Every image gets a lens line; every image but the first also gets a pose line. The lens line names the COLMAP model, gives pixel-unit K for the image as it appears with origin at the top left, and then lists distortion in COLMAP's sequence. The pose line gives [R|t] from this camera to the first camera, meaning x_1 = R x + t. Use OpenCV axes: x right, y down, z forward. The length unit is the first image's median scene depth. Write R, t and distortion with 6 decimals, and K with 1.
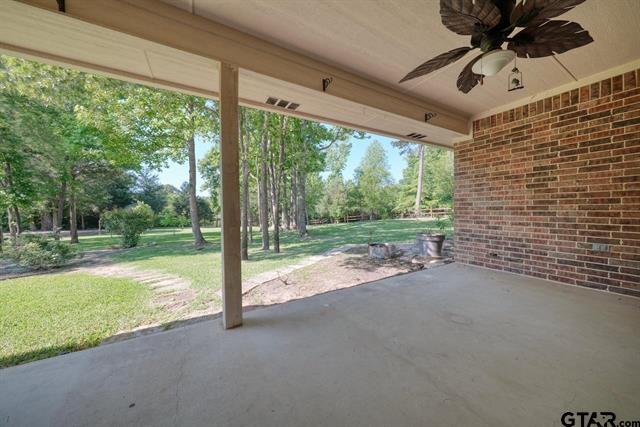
lens RADIAL K [[215.0, 0, 320.8], [0, 215.0, 213.1], [0, 0, 1]] dist [-0.001673, 0.000094]
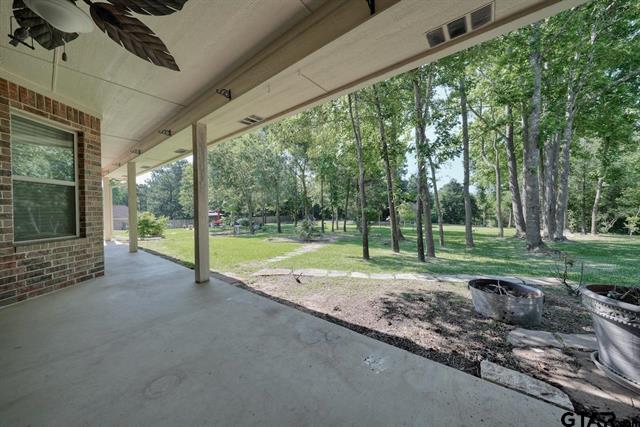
lens RADIAL K [[215.0, 0, 320.7], [0, 215.0, 210.2], [0, 0, 1]] dist [-0.001673, 0.000094]
pose [[0.357014, 0.001566, -0.934098, 0.601947], [-0.001654, 0.999998, 0.001044, -0.006676], [0.934097, 0.001172, 0.357016, 0.539974]]
